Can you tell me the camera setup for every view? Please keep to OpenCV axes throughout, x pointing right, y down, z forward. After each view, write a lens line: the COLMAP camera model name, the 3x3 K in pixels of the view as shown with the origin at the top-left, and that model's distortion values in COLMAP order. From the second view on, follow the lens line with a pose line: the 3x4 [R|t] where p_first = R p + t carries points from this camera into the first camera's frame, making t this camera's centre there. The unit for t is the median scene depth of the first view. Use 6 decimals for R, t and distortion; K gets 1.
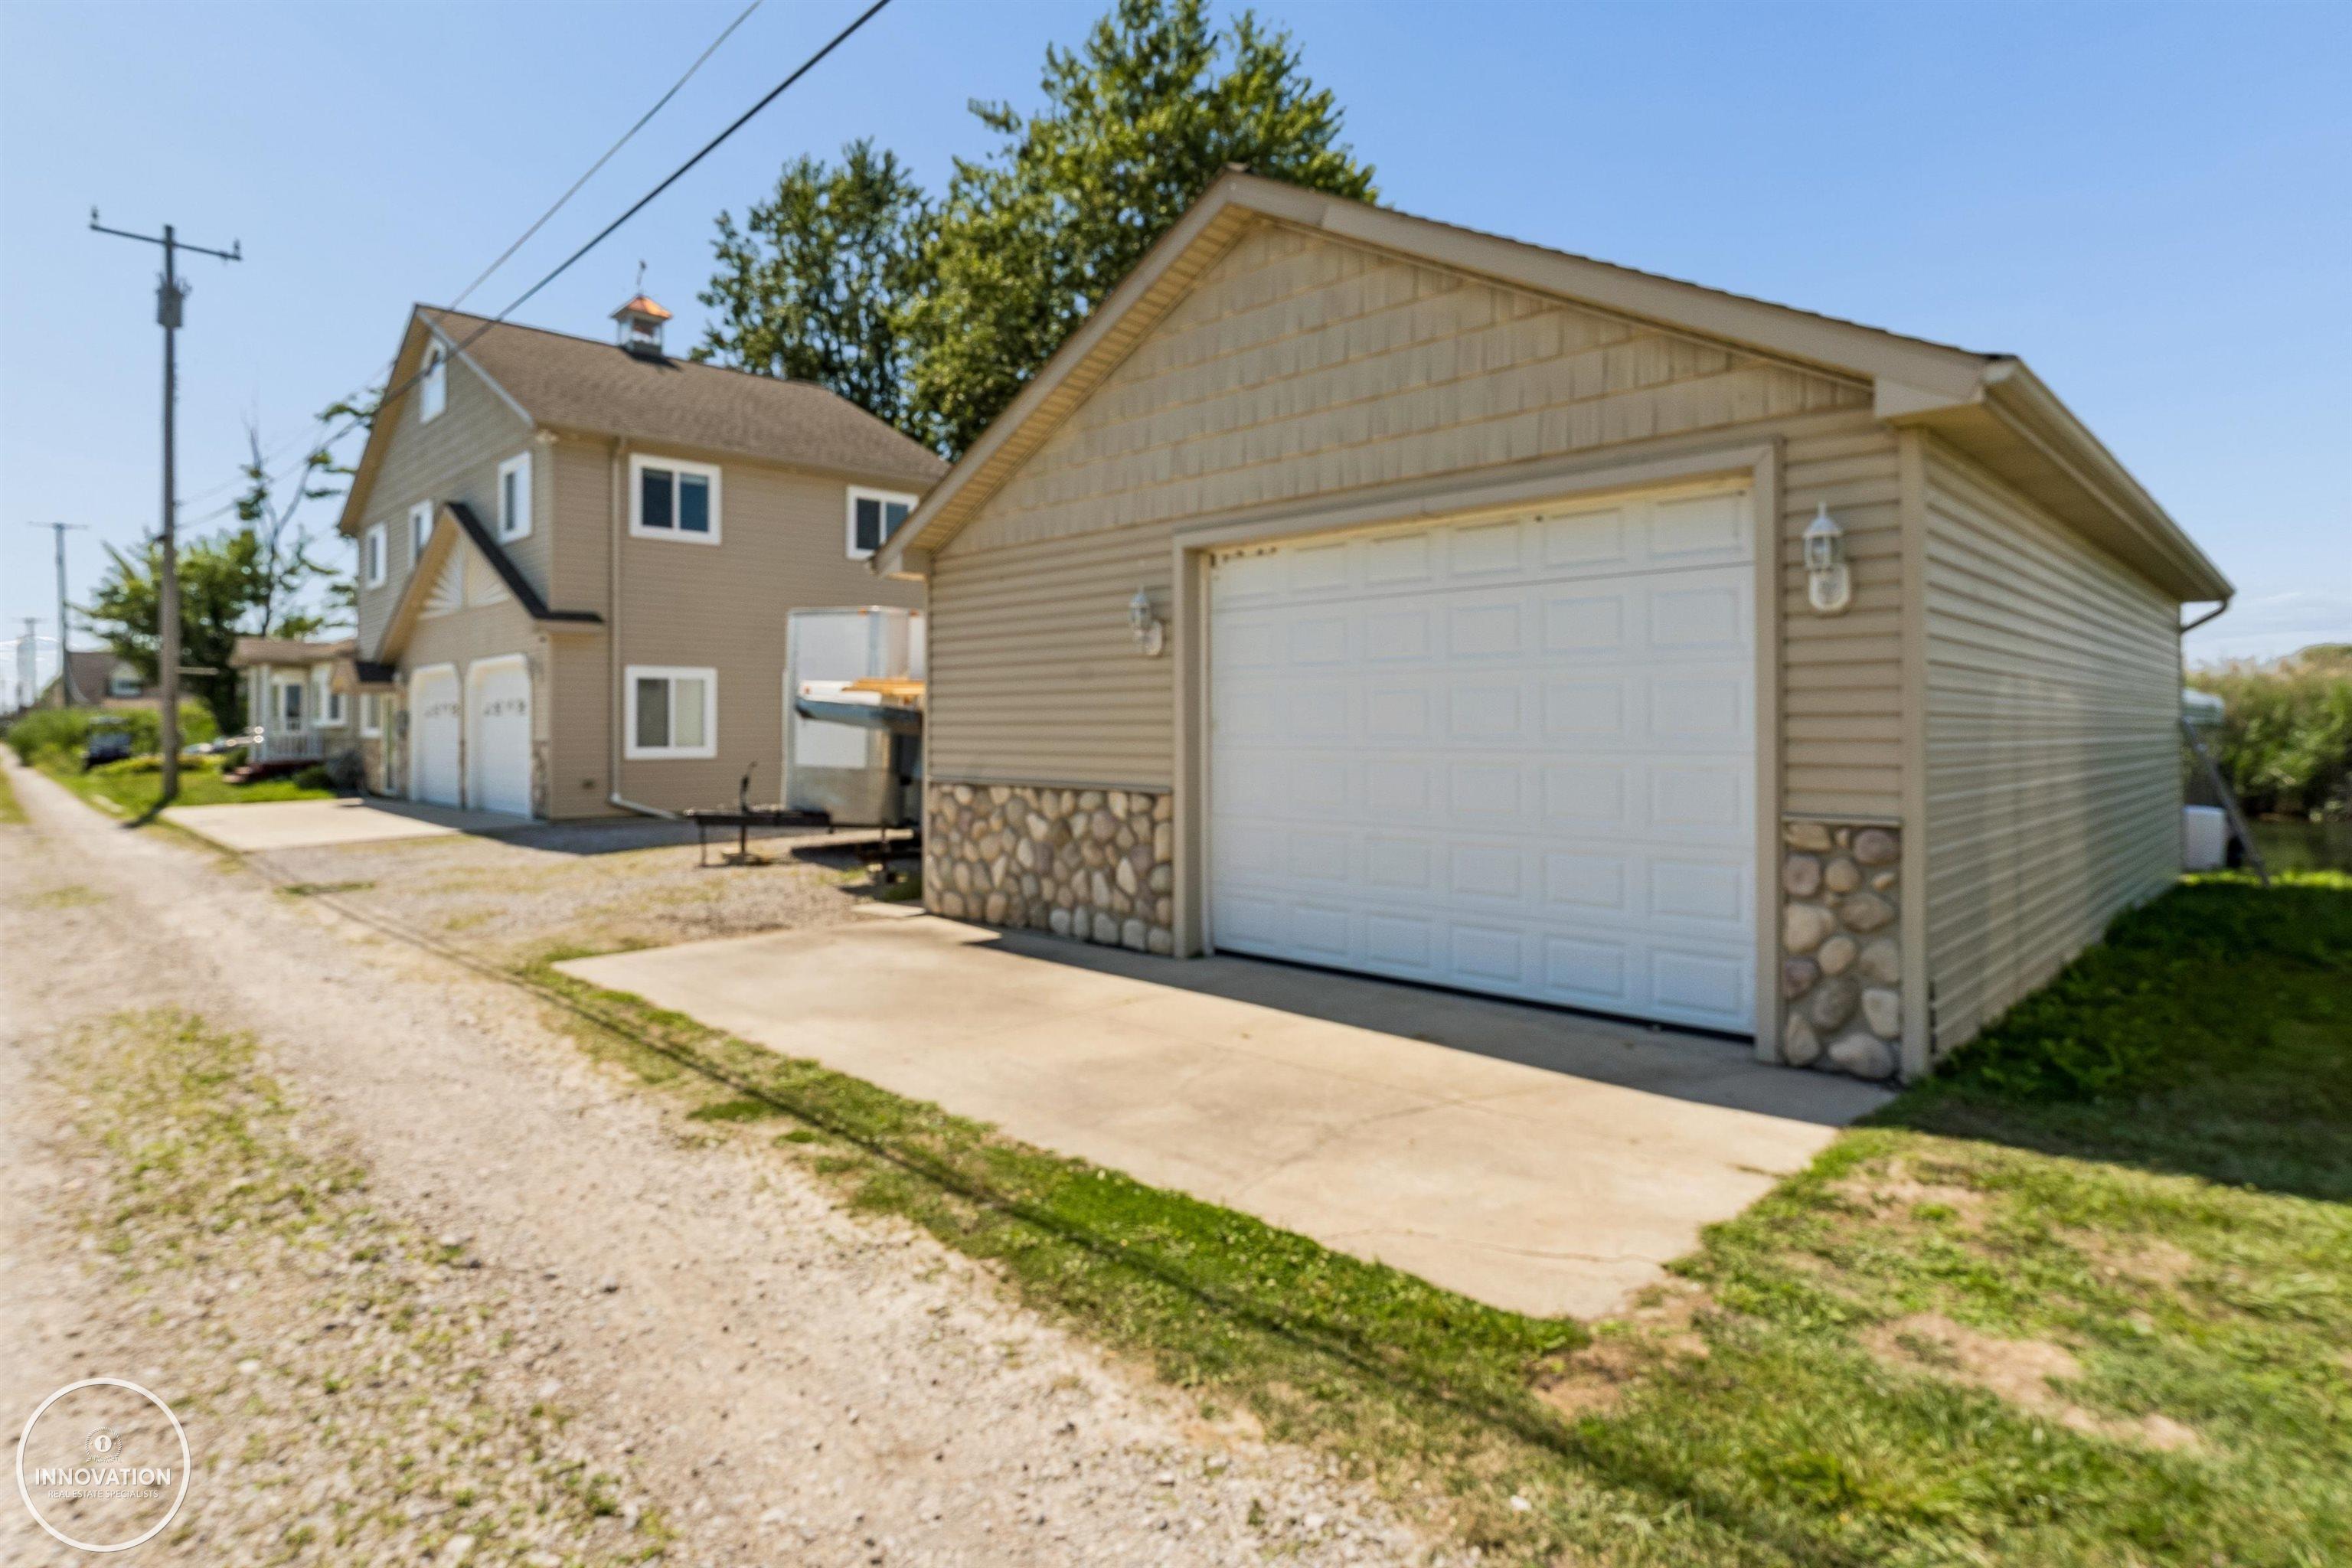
lens RADIAL K [[1213.1, 0, 1178.1], [0, 1213.1, 720.2], [0, 0, 1]] dist [-0.000747, 0.001339]
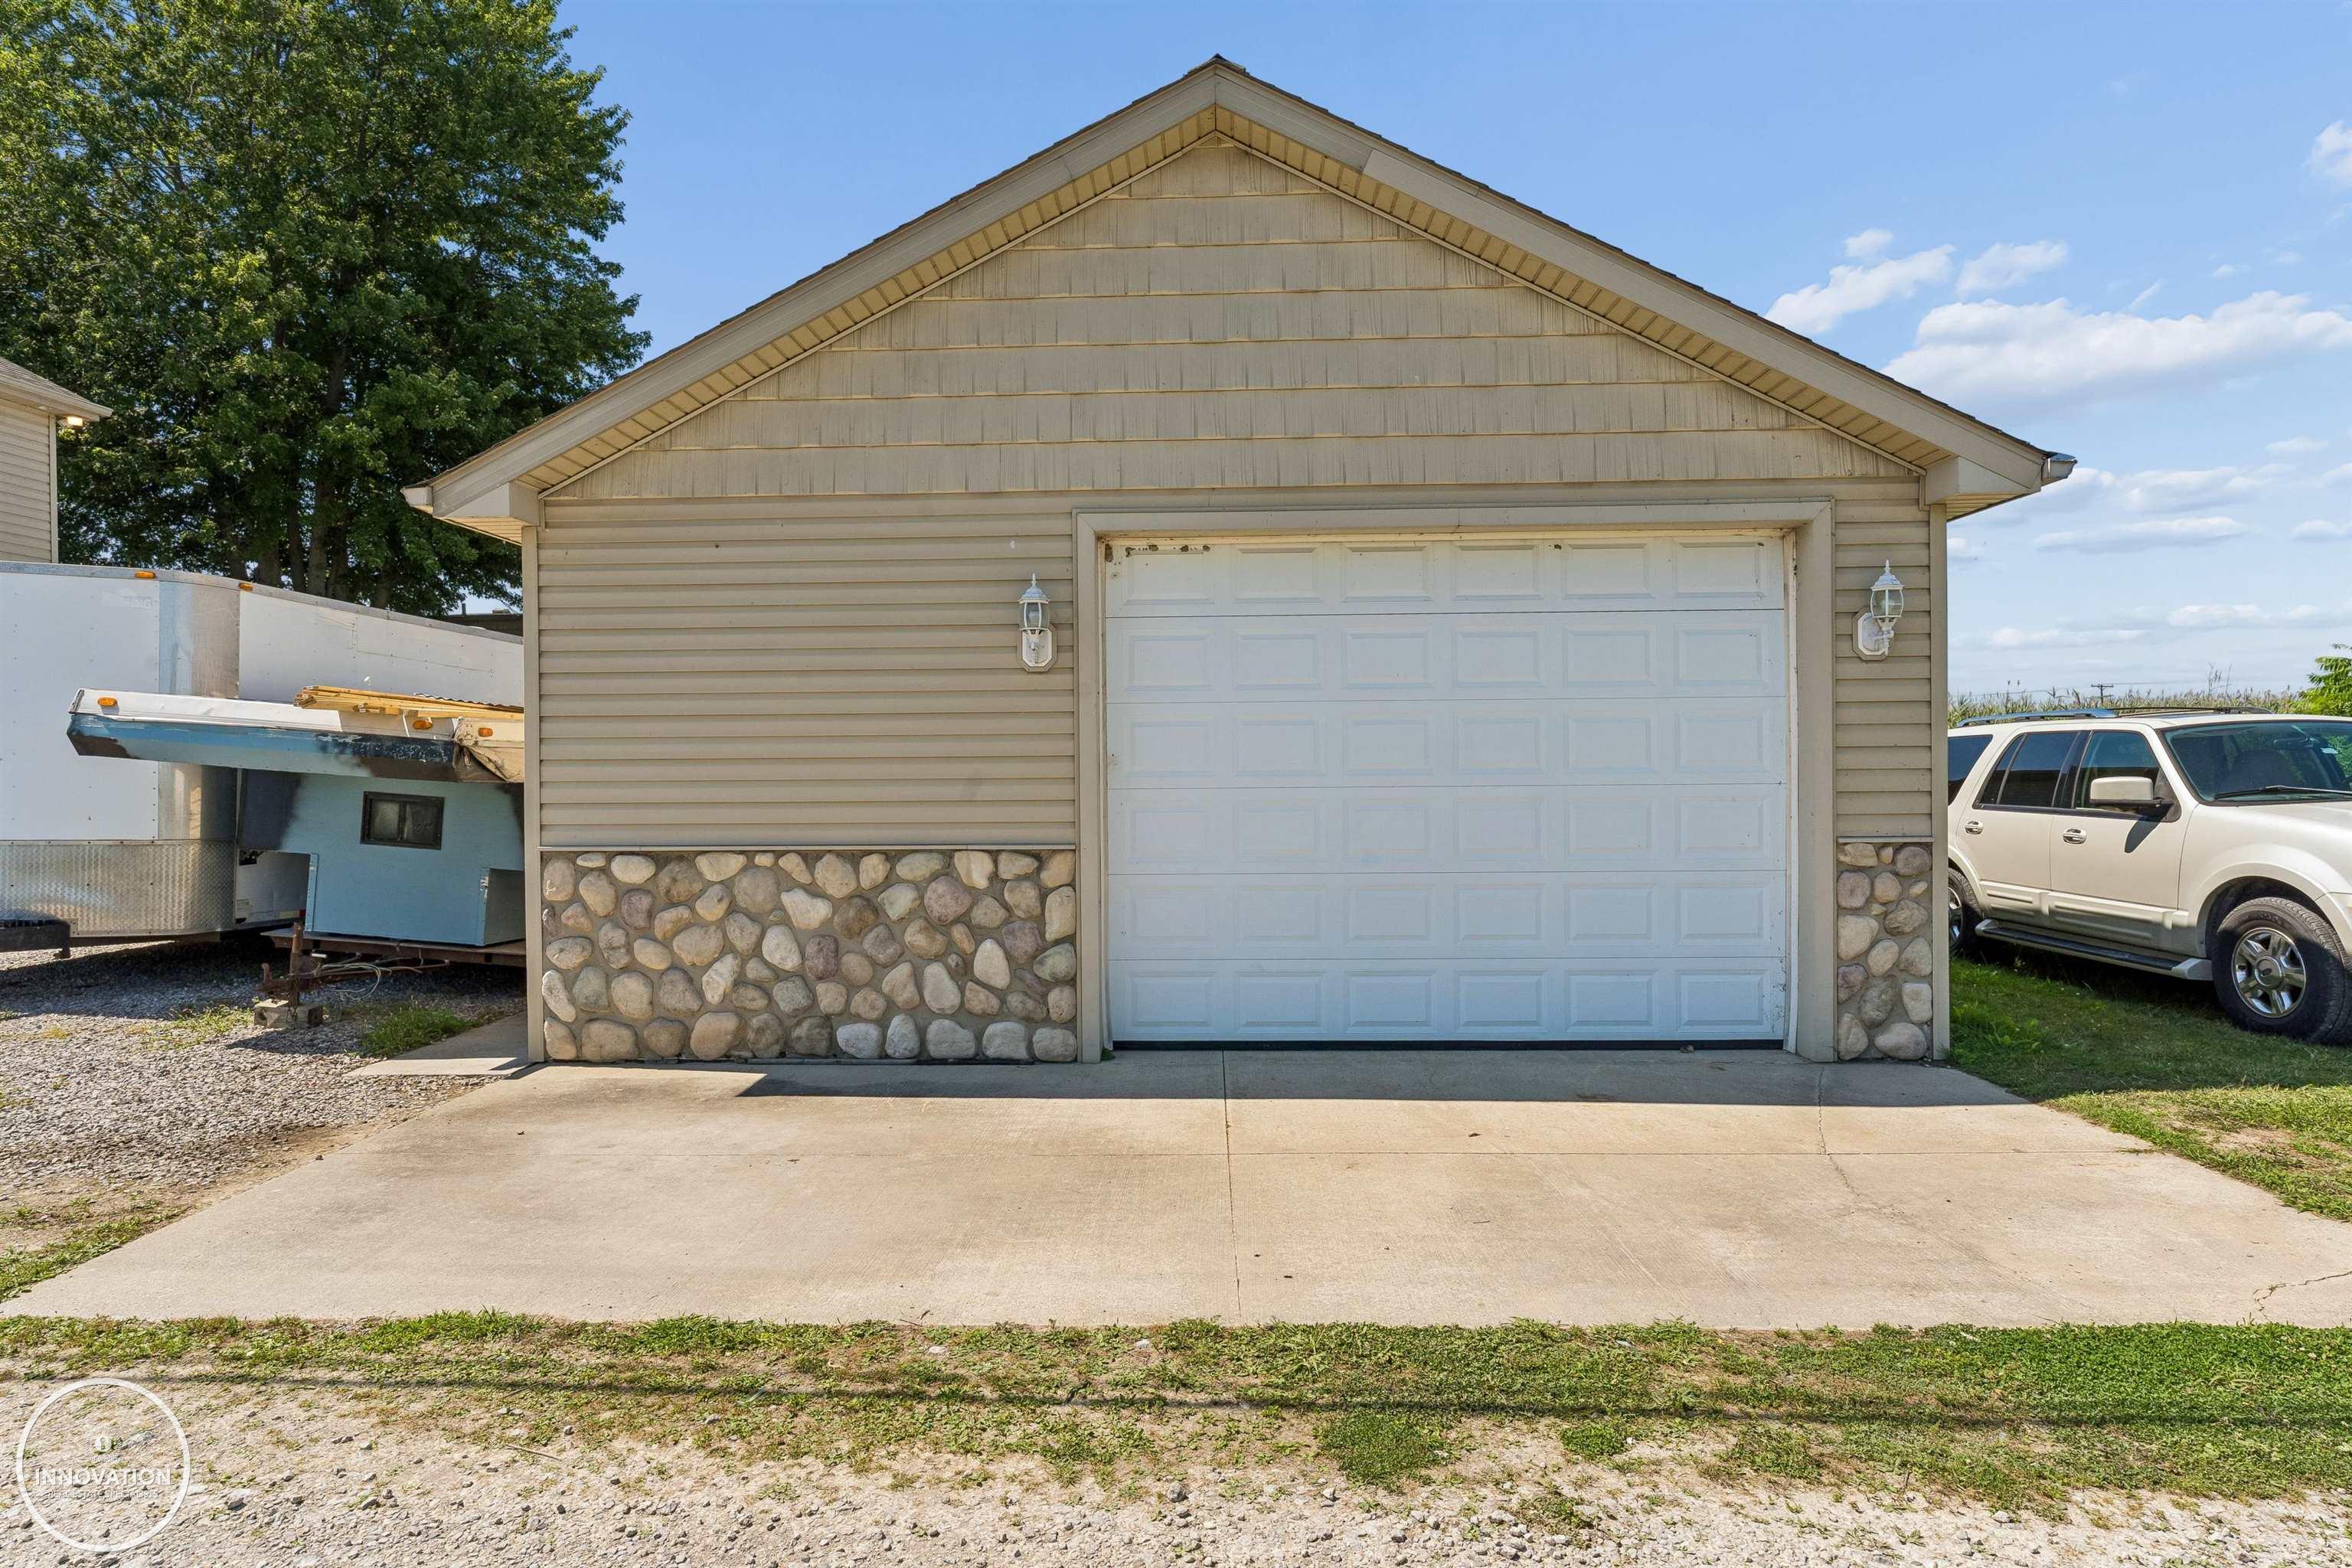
lens RADIAL K [[1213.1, 0, 1173.6], [0, 1213.1, 784.8], [0, 0, 1]] dist [-0.000747, 0.001339]
pose [[0.748322, -0.009786, 0.663263, -0.471779], [0.002146, 0.999922, 0.012332, 0.009815], [-0.663332, -0.007805, 0.748285, 0.386232]]
